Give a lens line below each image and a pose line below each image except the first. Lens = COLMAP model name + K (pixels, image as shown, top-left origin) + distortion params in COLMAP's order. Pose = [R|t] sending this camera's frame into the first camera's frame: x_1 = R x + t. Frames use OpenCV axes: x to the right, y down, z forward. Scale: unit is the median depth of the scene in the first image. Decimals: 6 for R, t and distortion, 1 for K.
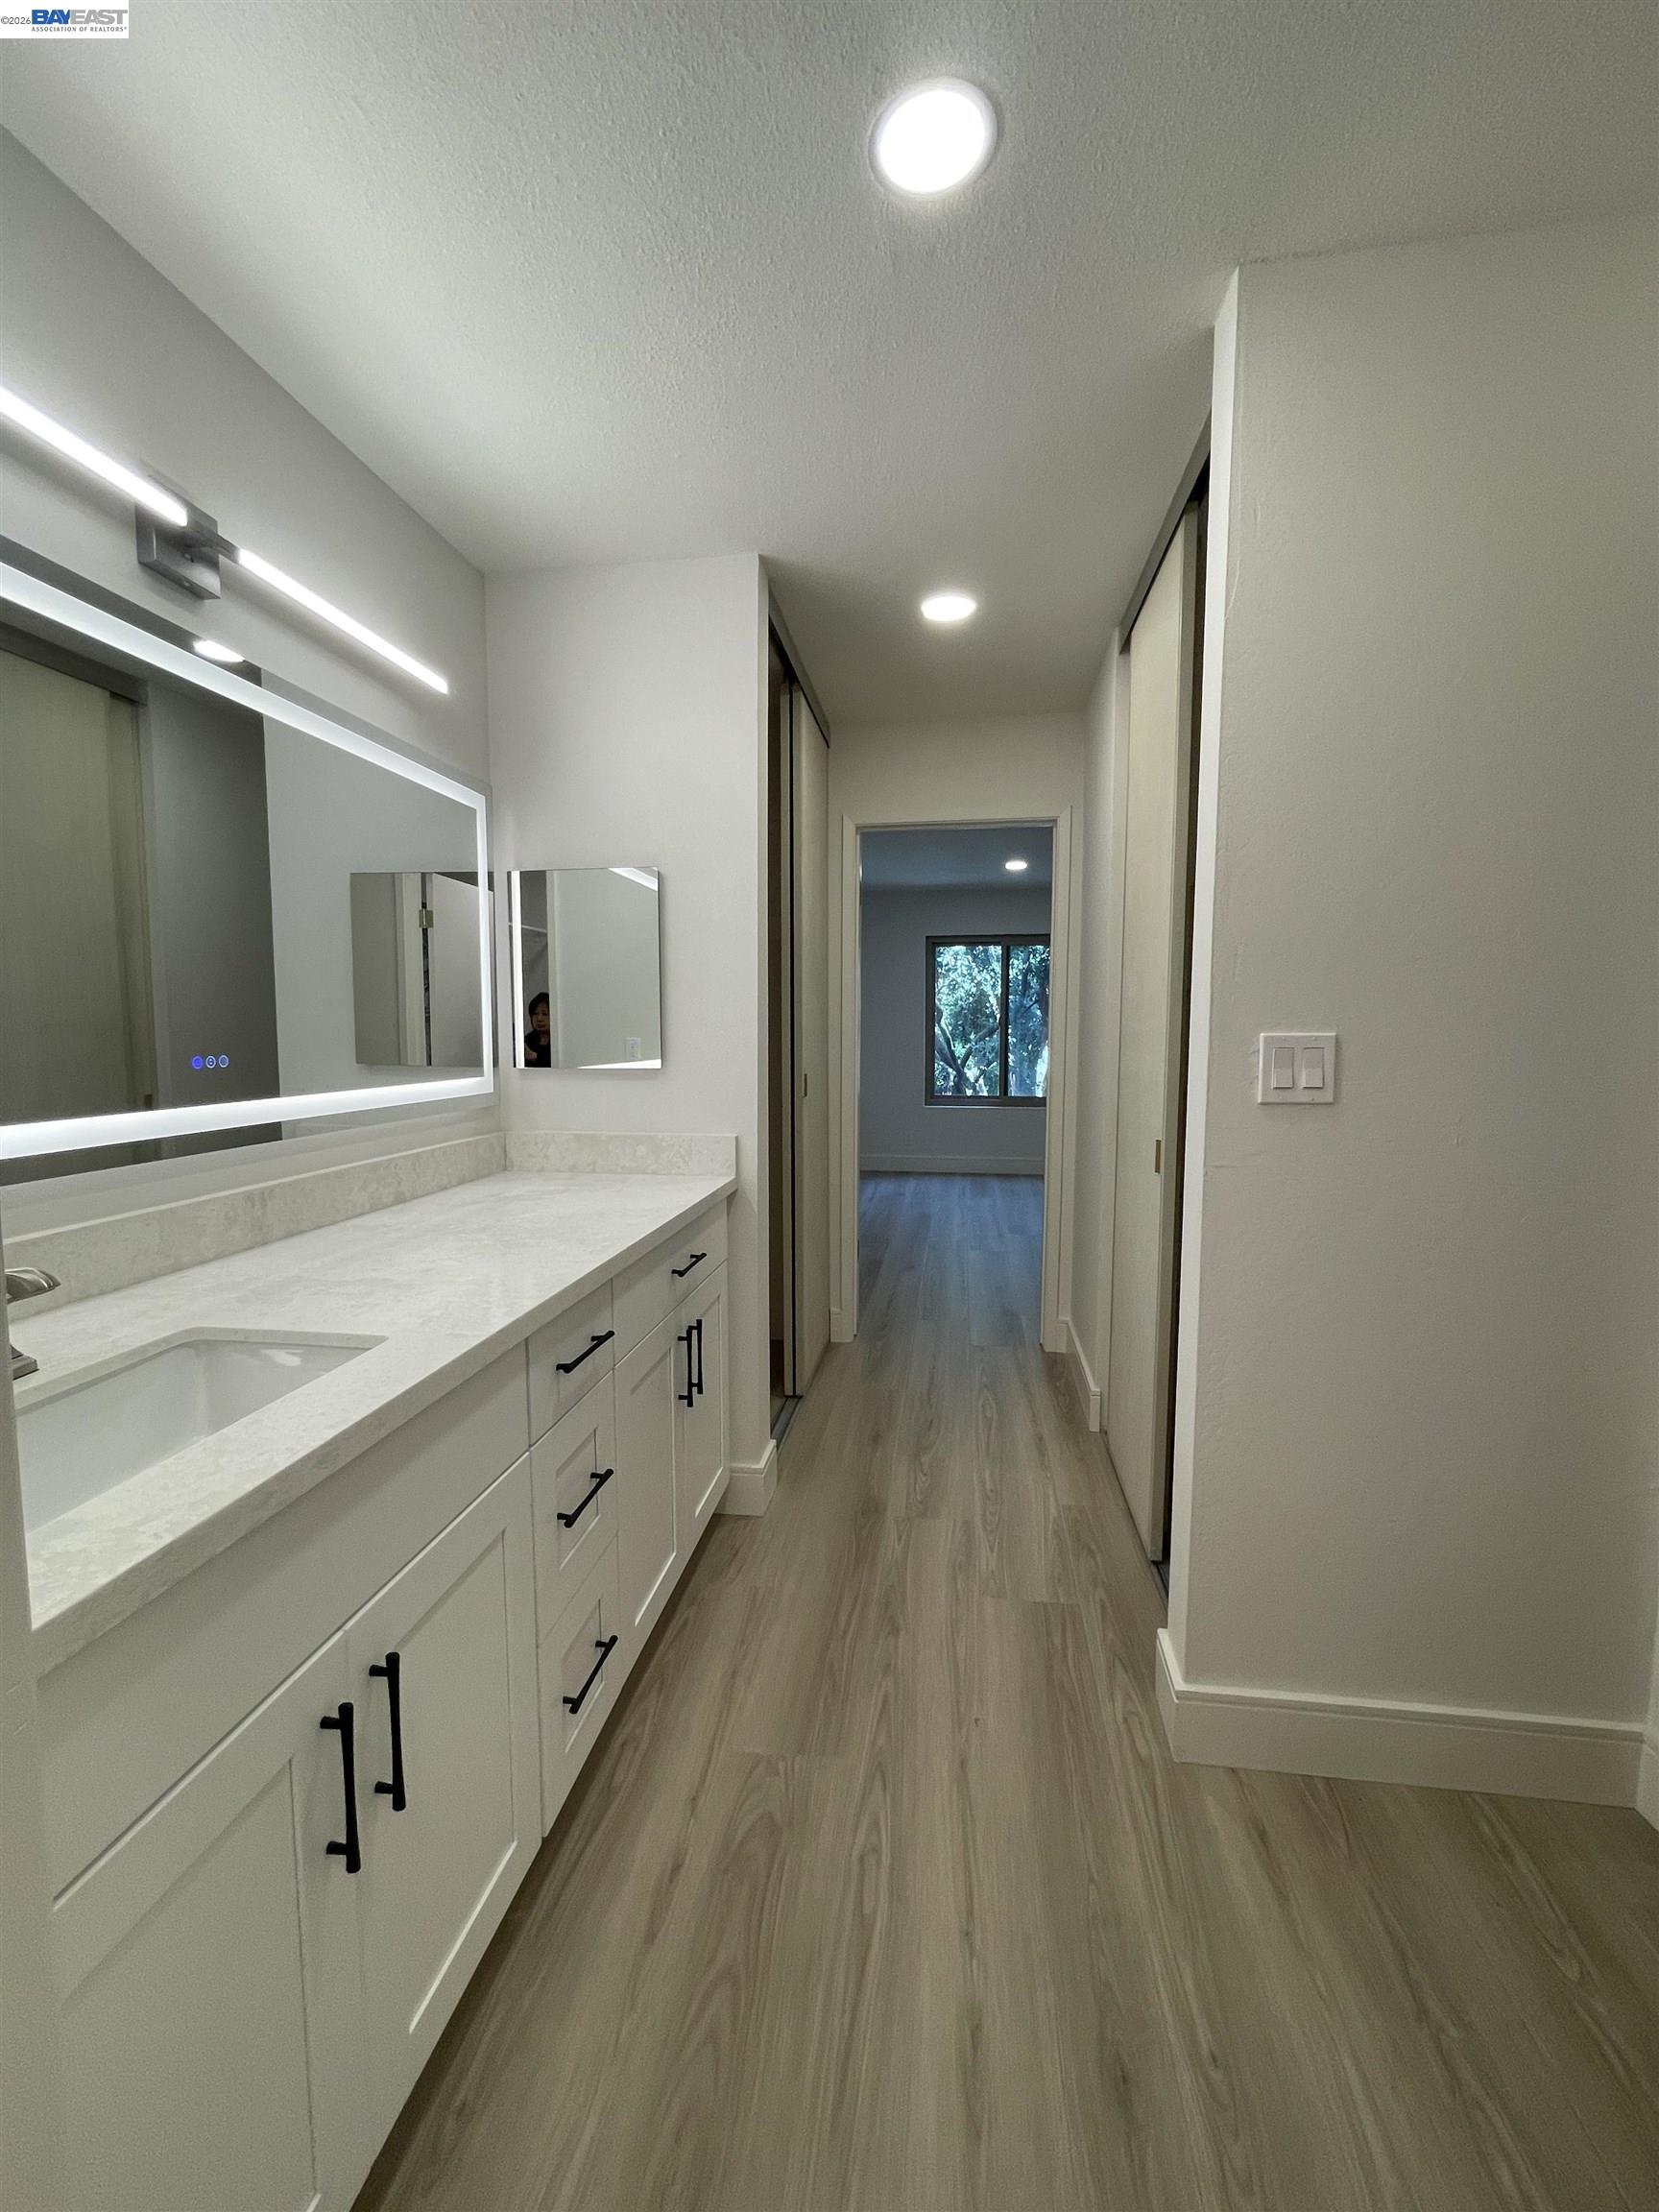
lens RADIAL K [[897.8, 0, 821.6], [0, 897.8, 1102.4], [0, 0, 1]] dist [-0.002259, 0.000118]
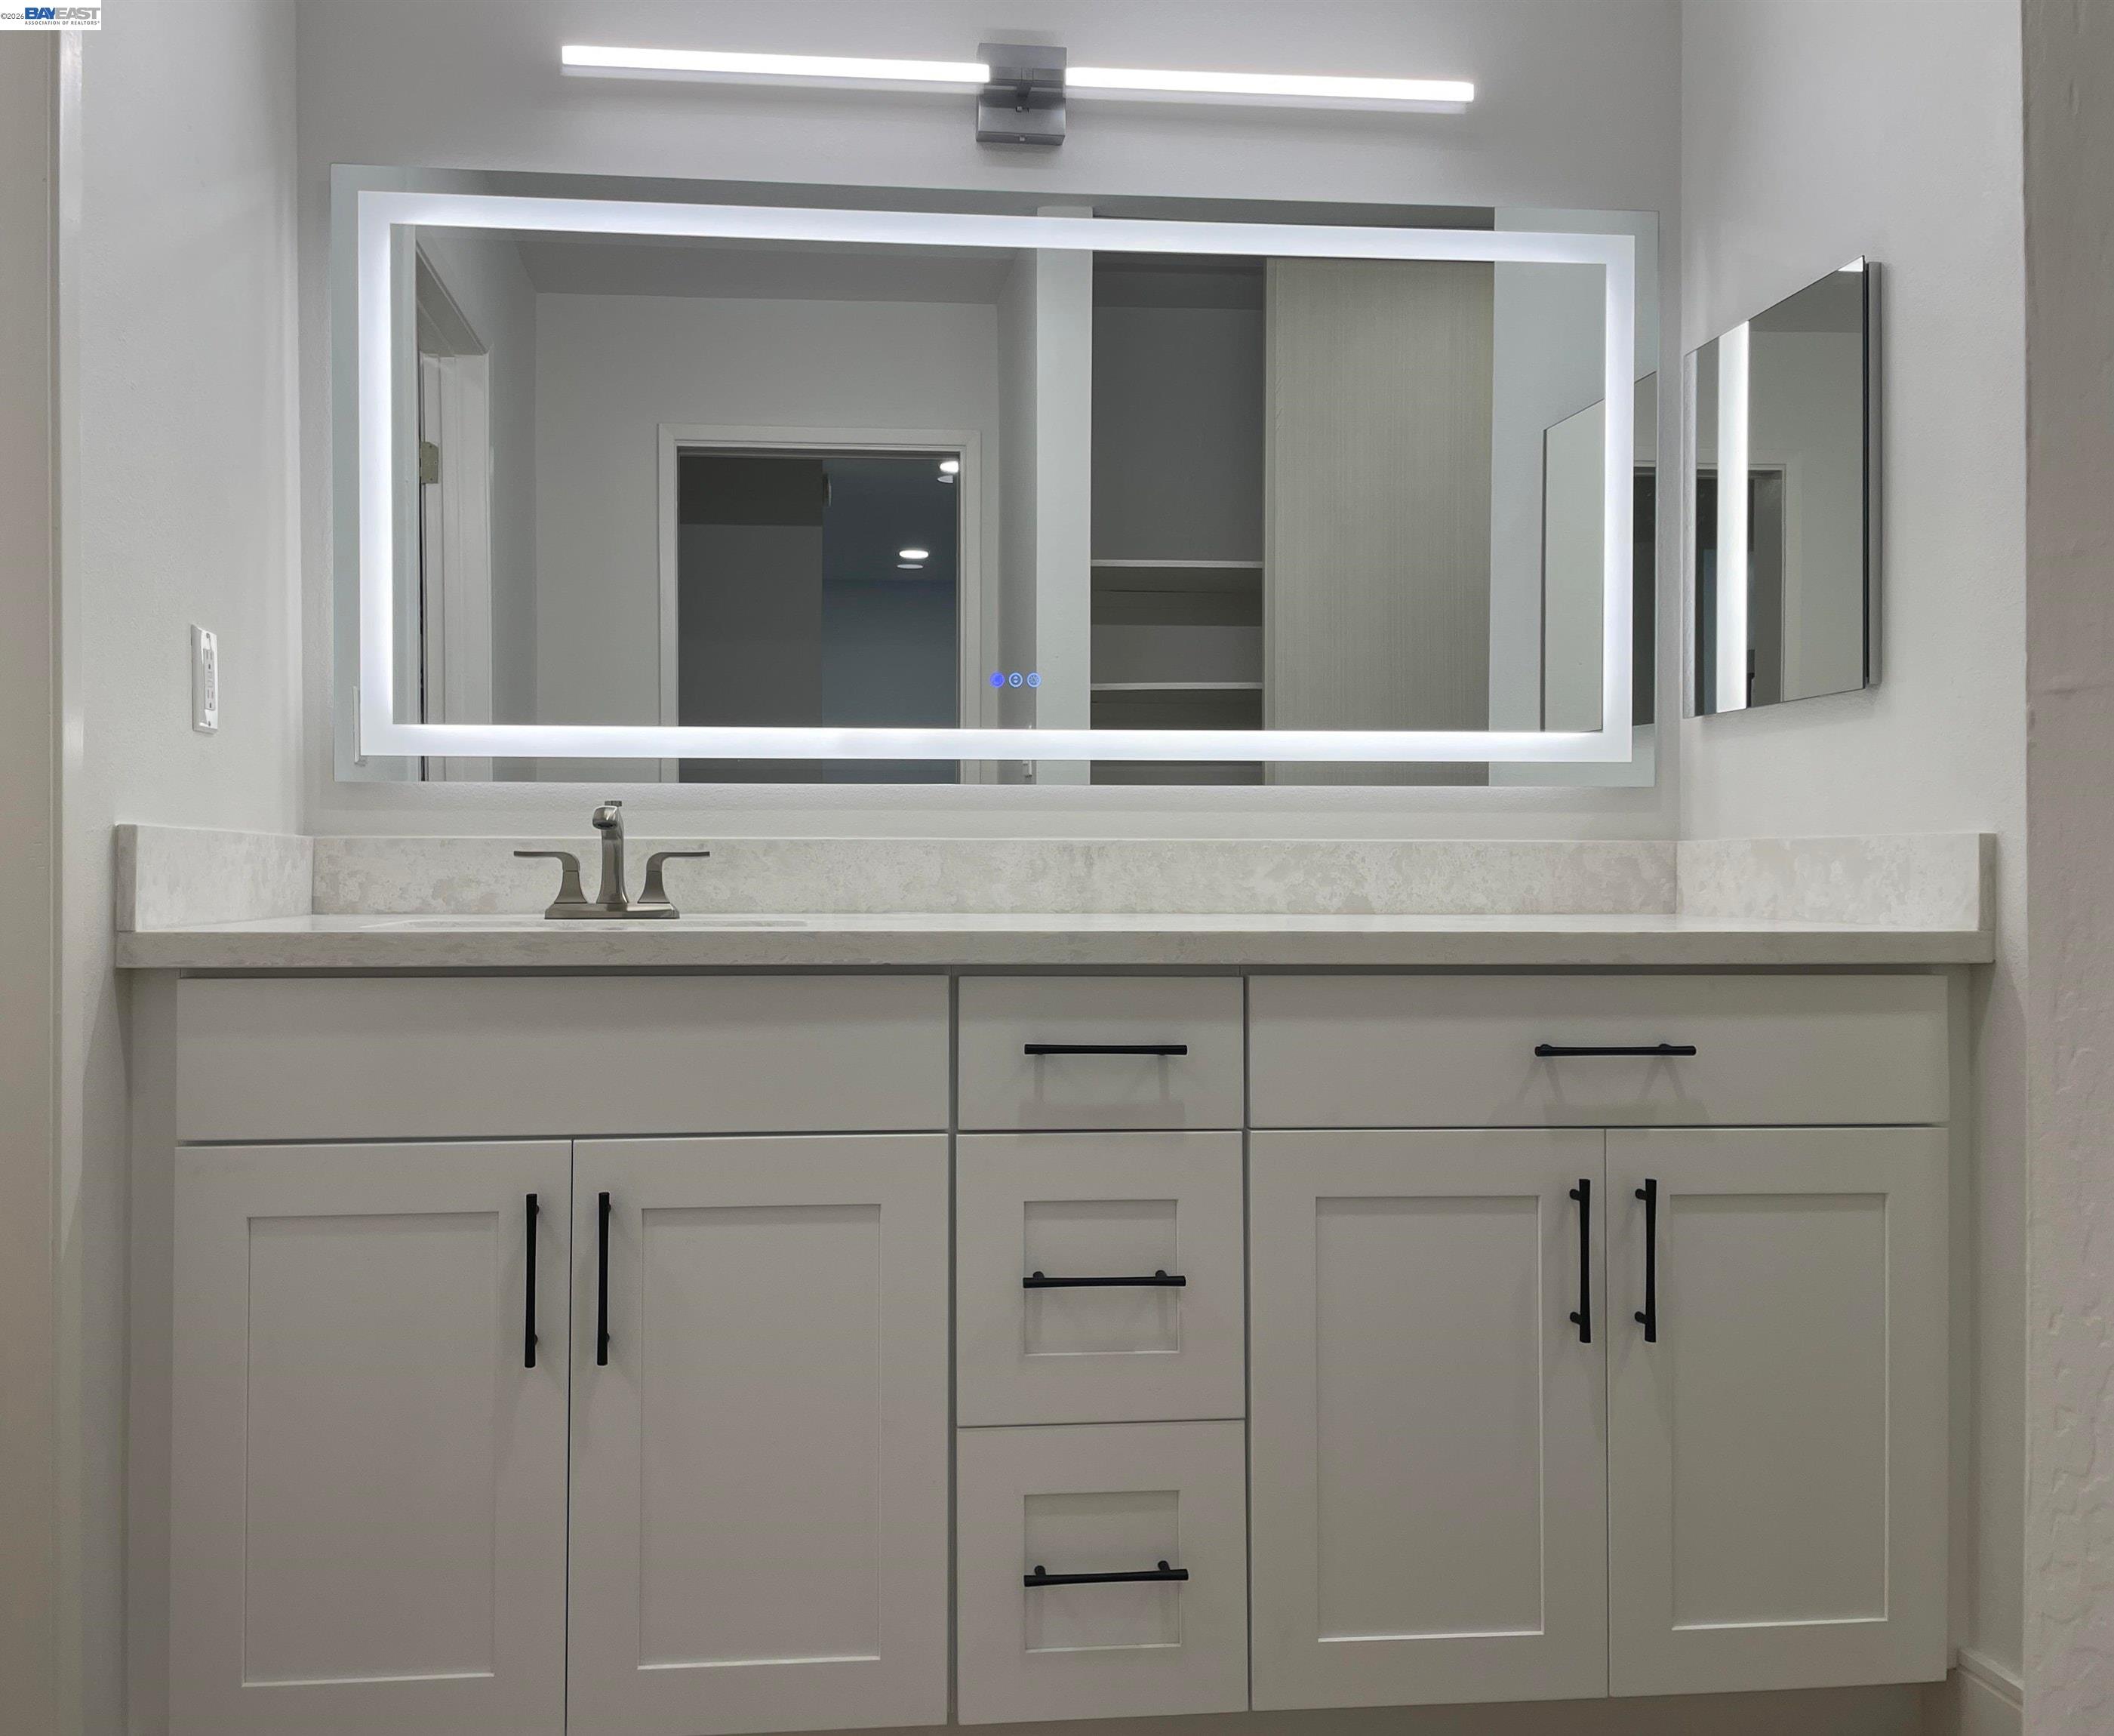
lens RADIAL K [[1709.7, 0, 961.8], [0, 1709.7, 834.3], [0, 0, 1]] dist [0.056890, -0.003416]
pose [[0.259385, -0.013403, -0.965681, 0.609179], [-0.078820, 0.996274, -0.034999, 0.112911], [0.962552, 0.085193, 0.257362, 0.372694]]
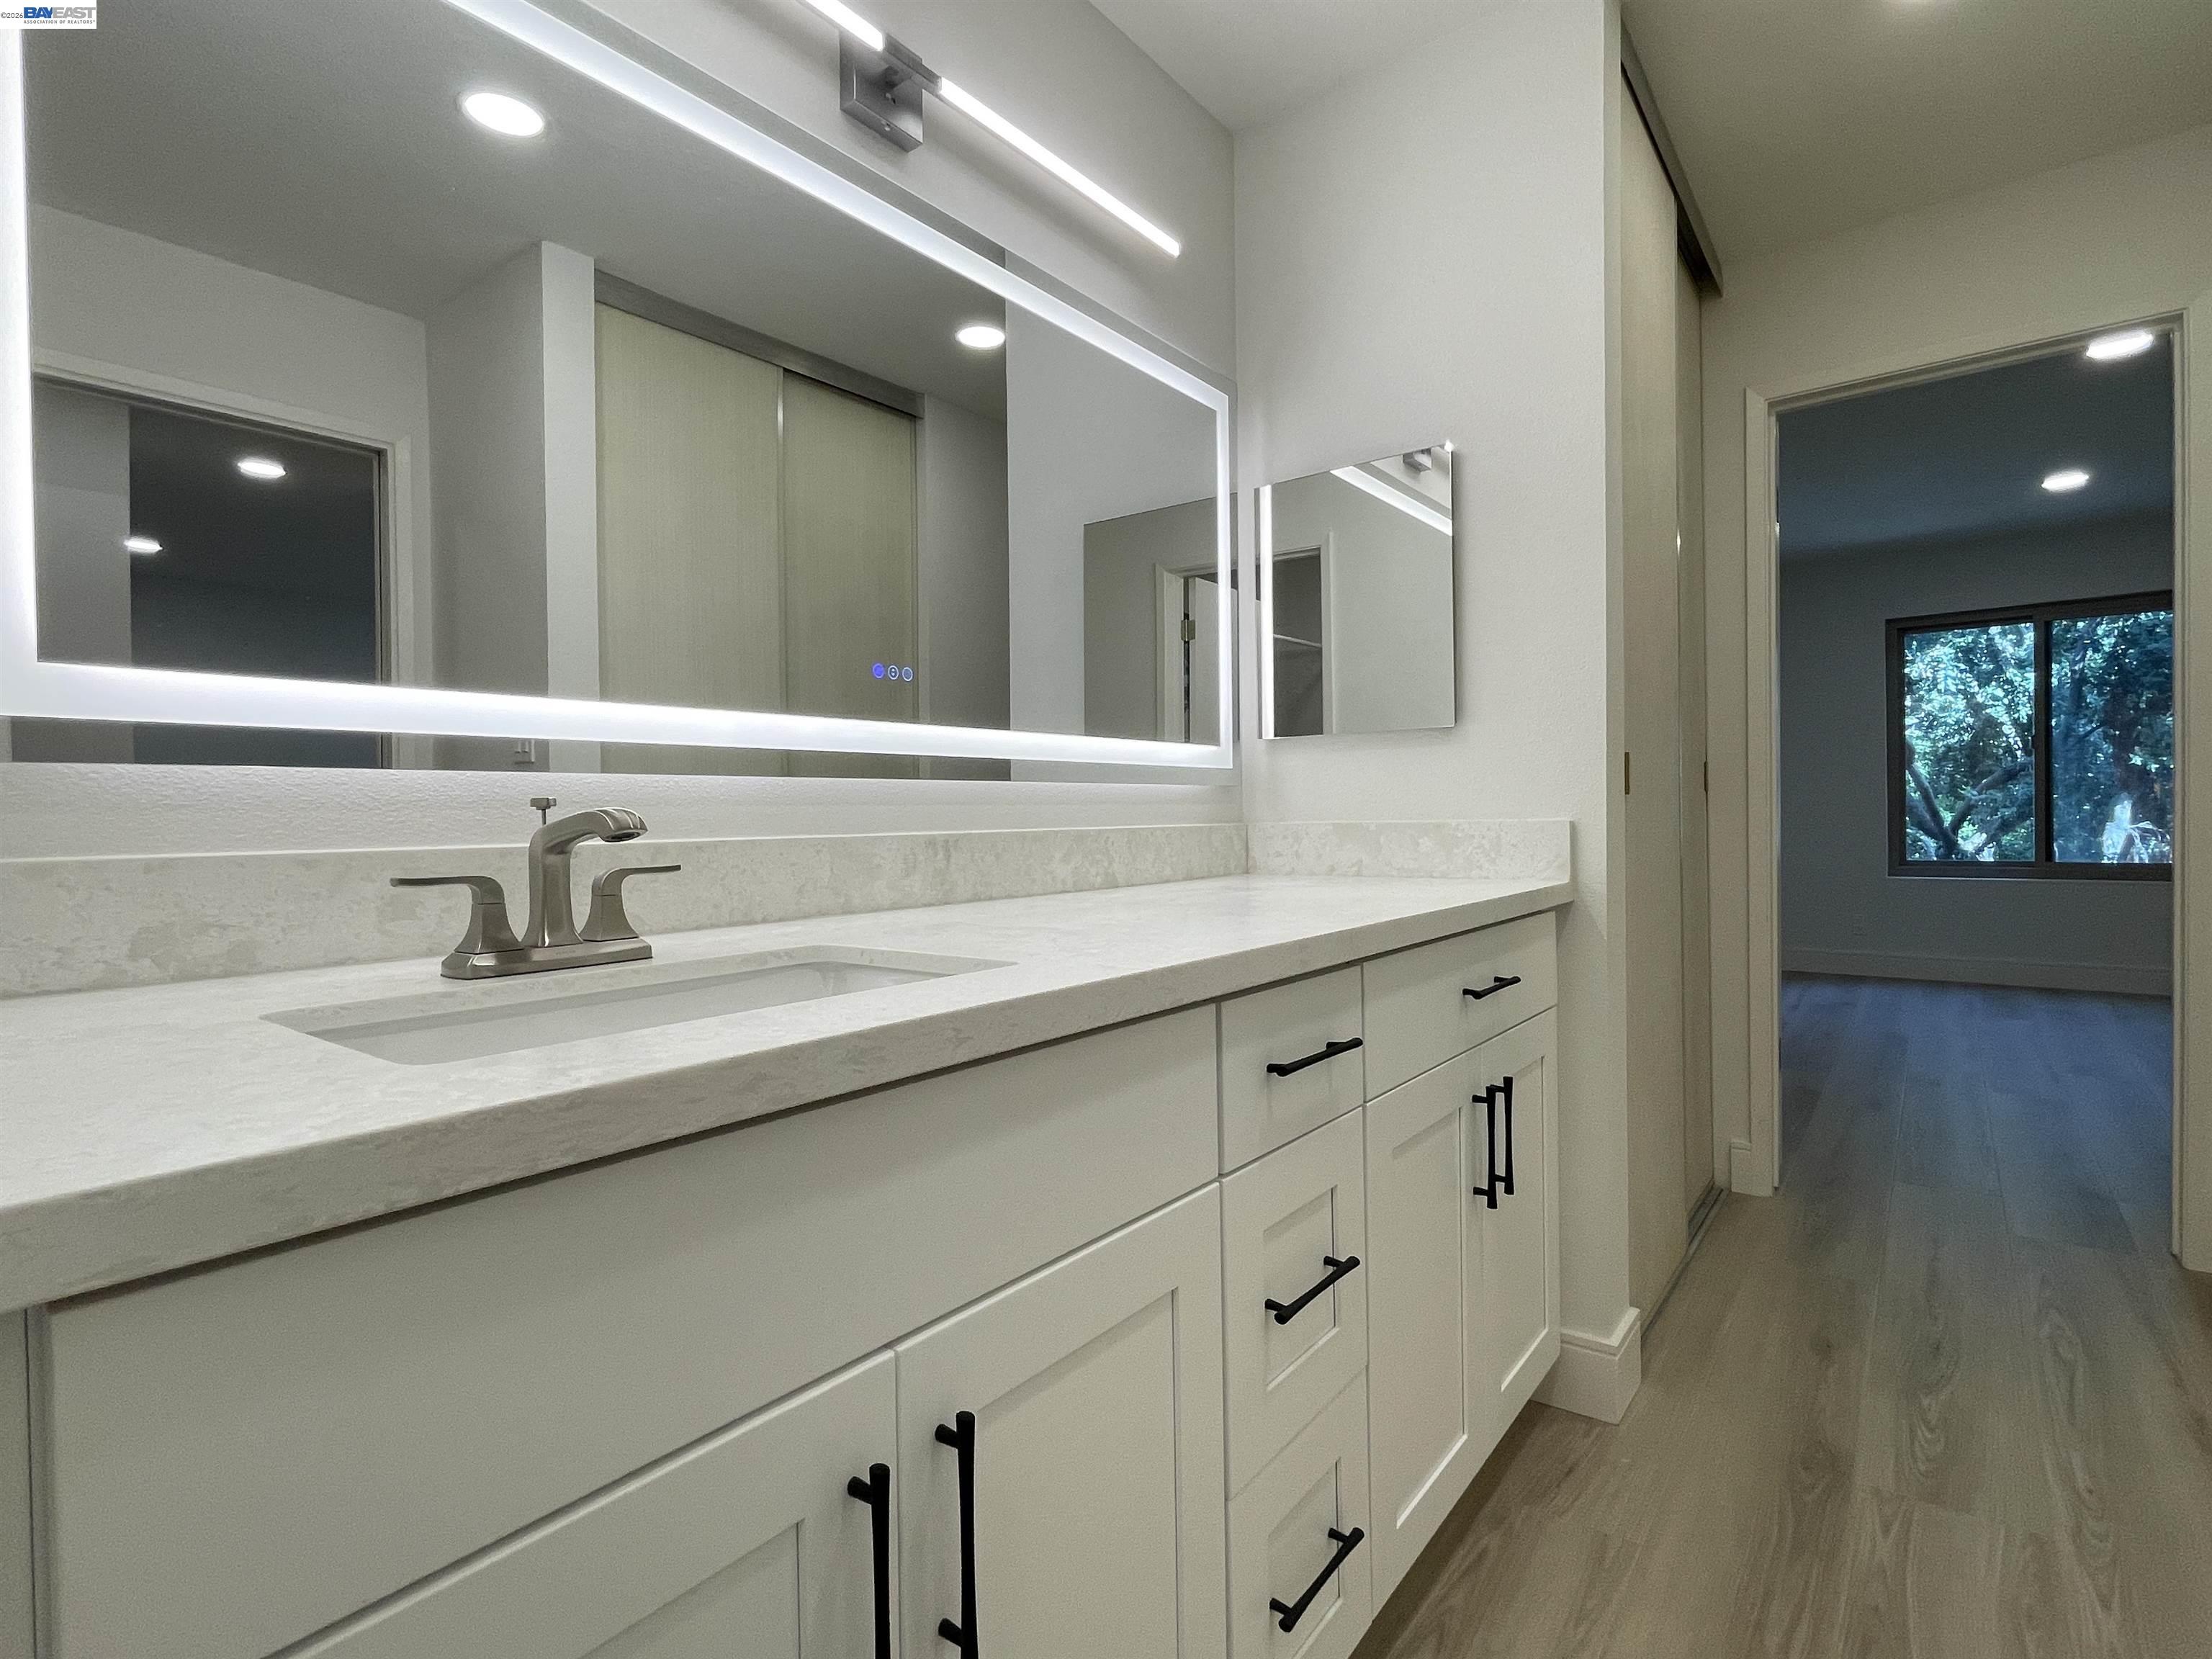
lens RADIAL K [[1077.5, 0, 1106.6], [0, 1077.5, 816.9], [0, 0, 1]] dist [-0.005332, 0.002547]
pose [[0.874003, -0.008021, -0.485855, -0.009578], [-0.026782, 0.997549, -0.064647, 0.103833], [0.485183, 0.069514, 0.871645, 0.153598]]
